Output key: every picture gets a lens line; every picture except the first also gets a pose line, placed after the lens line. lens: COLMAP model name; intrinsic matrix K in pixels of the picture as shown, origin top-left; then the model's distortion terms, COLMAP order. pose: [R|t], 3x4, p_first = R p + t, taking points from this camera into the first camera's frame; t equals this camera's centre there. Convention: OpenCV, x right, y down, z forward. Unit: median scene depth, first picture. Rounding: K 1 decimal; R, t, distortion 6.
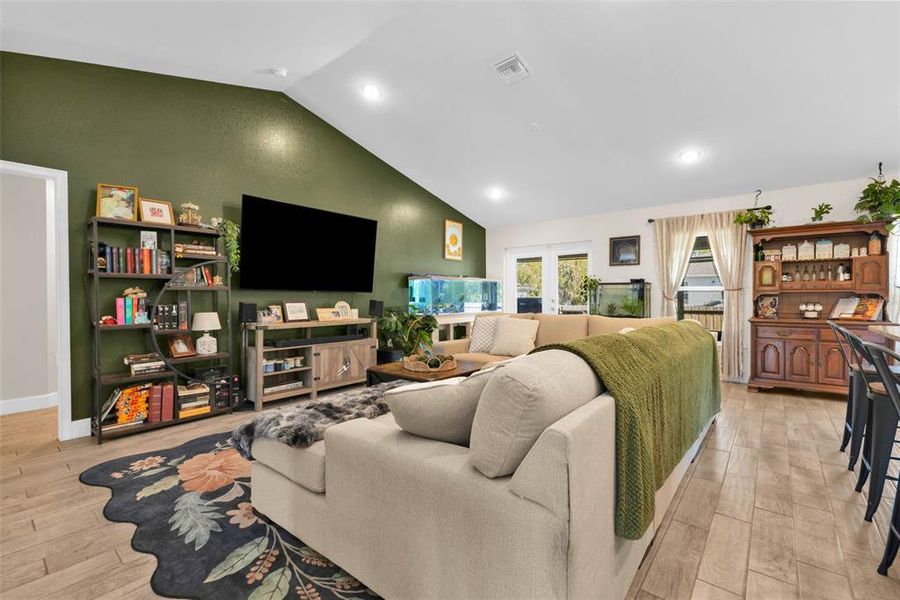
lens RADIAL K [[392.5, 0, 453.3], [0, 392.5, 298.1], [0, 0, 1]] dist [0.009599, -0.002069]
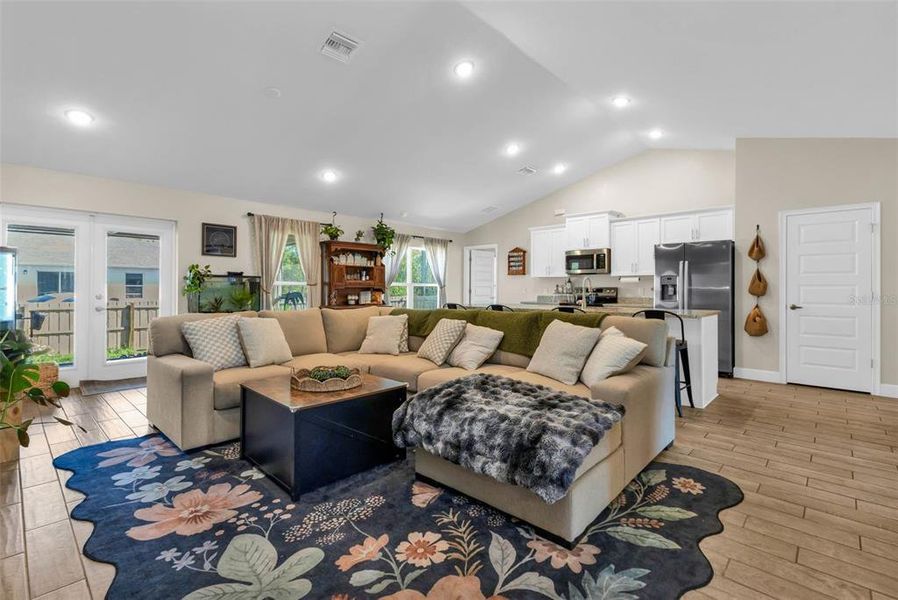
lens RADIAL K [[408.7, 0, 442.9], [0, 408.7, 289.4], [0, 0, 1]] dist [0.004220, 0.001171]
pose [[0.073561, 0.000527, 0.997291, -0.656379], [0.004800, 0.999988, -0.000882, -0.004274], [-0.997279, 0.004852, 0.073558, 0.566279]]
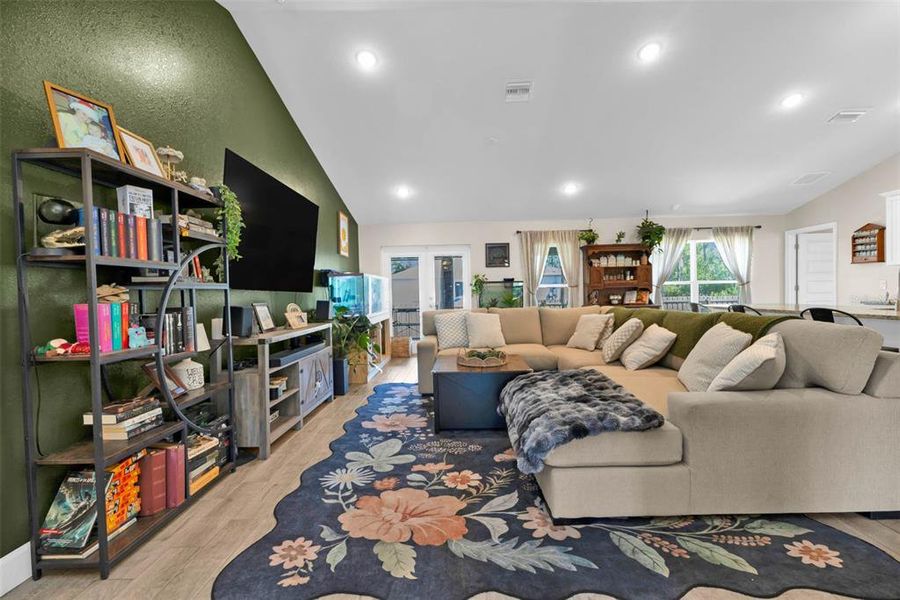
lens RADIAL K [[392.5, 0, 452.2], [0, 392.5, 297.5], [0, 0, 1]] dist [0.009599, -0.002069]
pose [[0.780277, -0.022429, 0.625032, -0.593309], [0.024237, 0.999690, 0.005617, 0.000075], [-0.624965, 0.010767, 0.780579, 0.200017]]
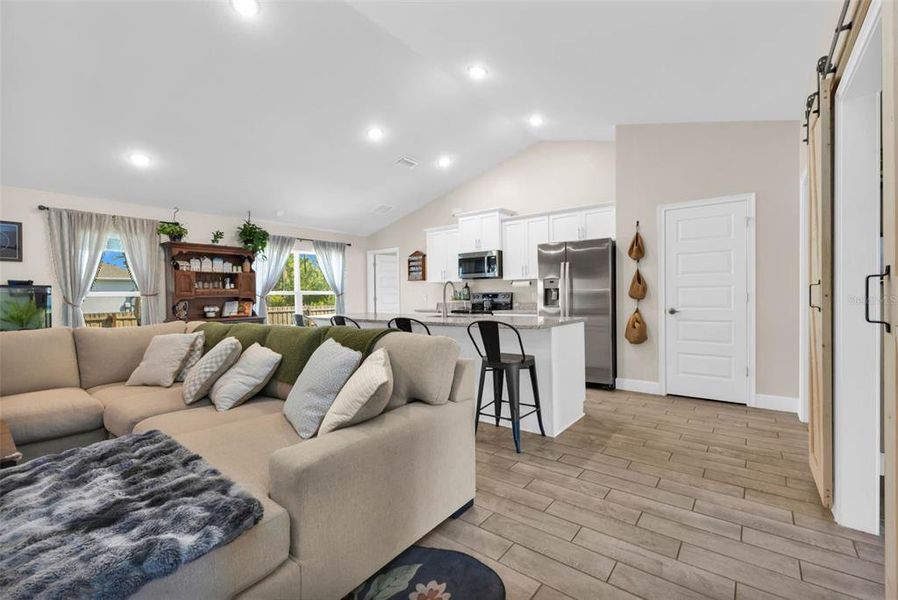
lens RADIAL K [[391.6, 0, 450.0], [0, 391.6, 301.2], [0, 0, 1]] dist [0.009599, -0.002069]
pose [[-0.029142, -0.012299, 0.999500, -0.421051], [0.022071, 0.999673, 0.012945, -0.001832], [-0.999332, 0.022437, -0.028861, 0.267915]]
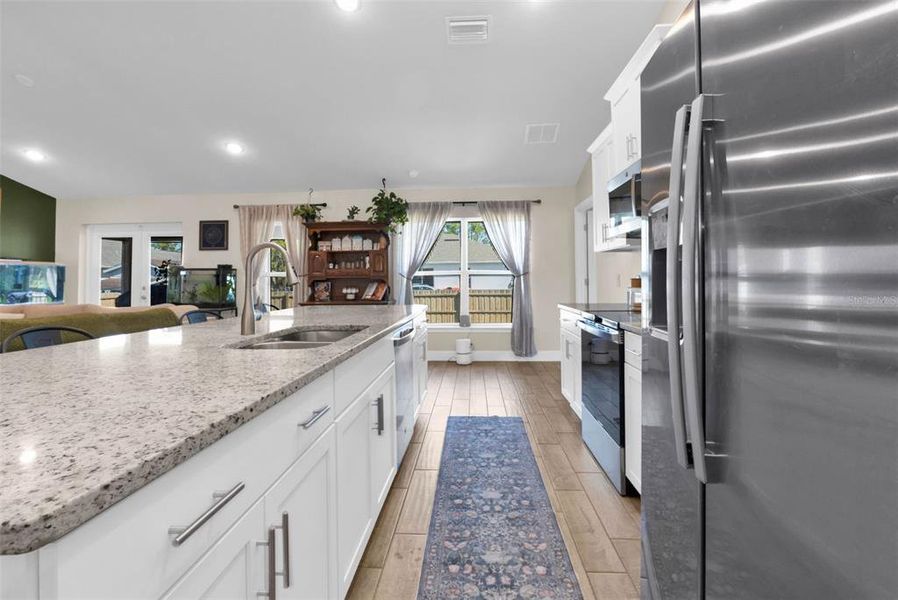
lens RADIAL K [[408.7, 0, 437.7], [0, 408.7, 266.2], [0, 0, 1]] dist [0.004220, 0.001171]
pose [[0.817528, 0.013685, 0.575727, 0.426349], [0.011444, 0.999134, -0.039999, 0.002322], [-0.575776, 0.039289, 0.816663, -0.181230]]
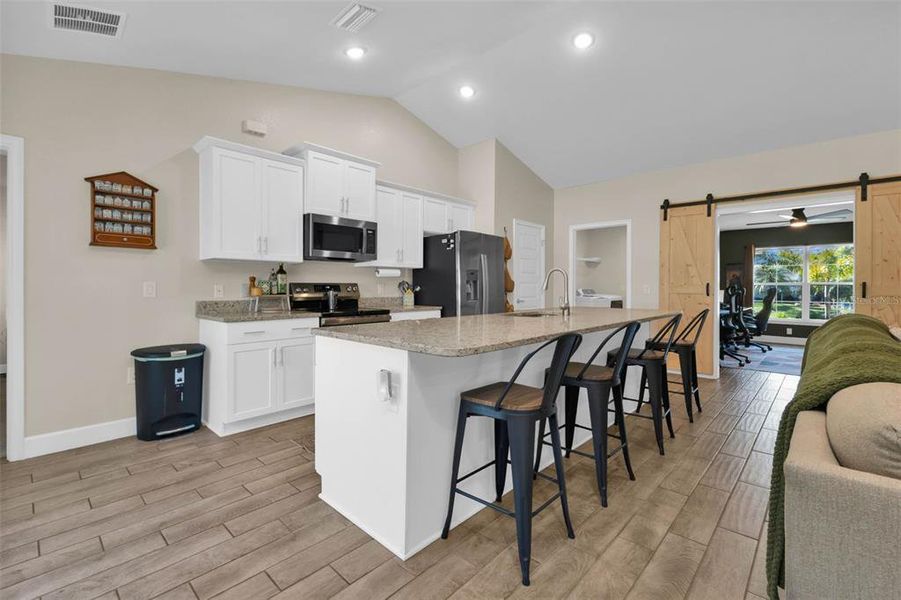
lens RADIAL K [[392.9, 0, 450.5], [0, 392.9, 286.4], [0, 0, 1]] dist [0.009599, -0.002069]
pose [[-0.997335, -0.001504, 0.072938, 0.686744], [-0.001085, 0.999983, 0.005779, -0.007688], [-0.072945, 0.005684, -0.997320, 1.006425]]
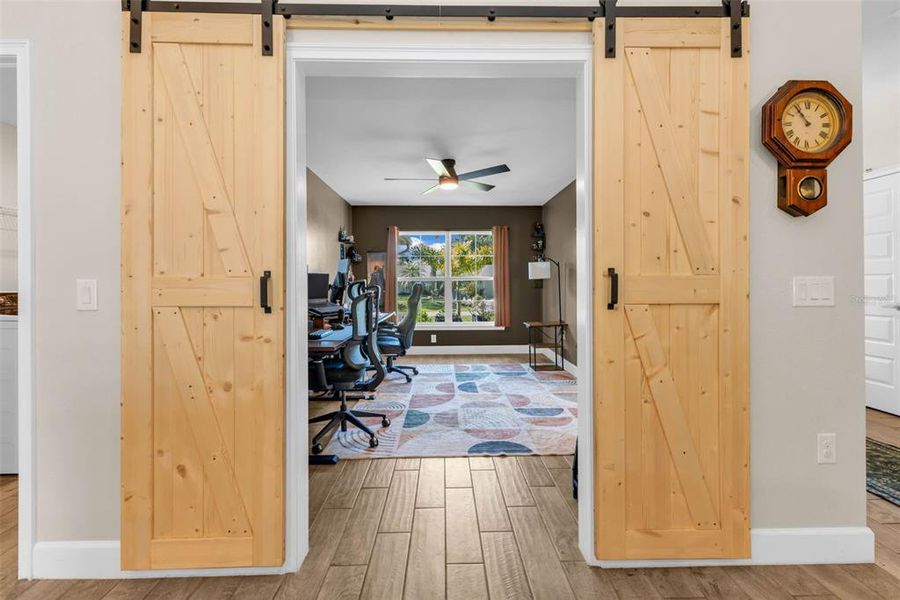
lens RADIAL K [[392.5, 0, 452.7], [0, 392.5, 282.3], [0, 0, 1]] dist [0.009599, -0.002069]
pose [[-0.758055, 0.004710, -0.652173, 0.133371], [0.002450, 0.999987, 0.004374, -0.003391], [0.652185, 0.001718, -0.758057, 0.192561]]
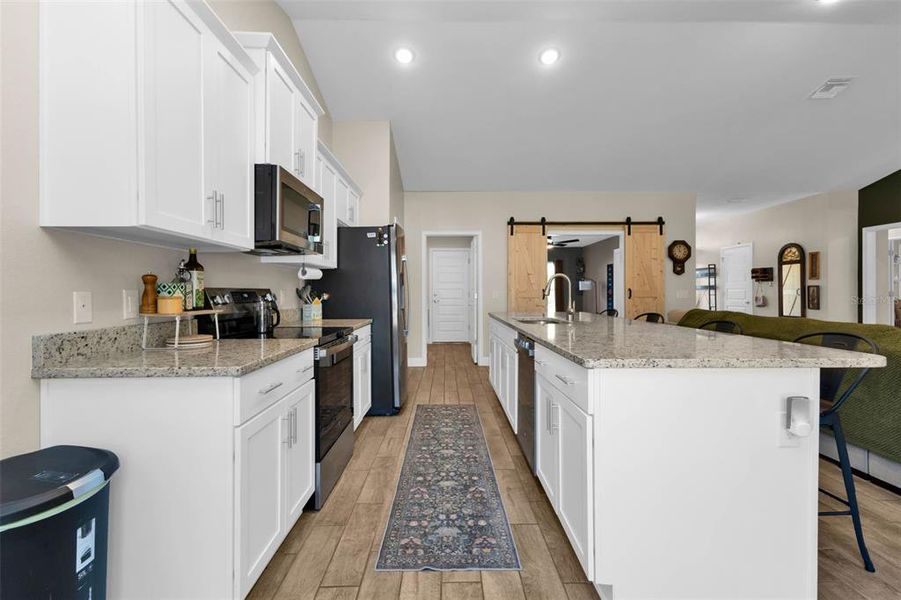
lens RADIAL K [[392.9, 0, 448.3], [0, 392.9, 293.6], [0, 0, 1]] dist [0.009599, -0.002069]
pose [[-0.771141, 0.005154, -0.636643, 1.189615], [-0.000202, 0.999965, 0.008339, -0.006715], [0.636664, 0.006559, -0.771113, 0.691192]]
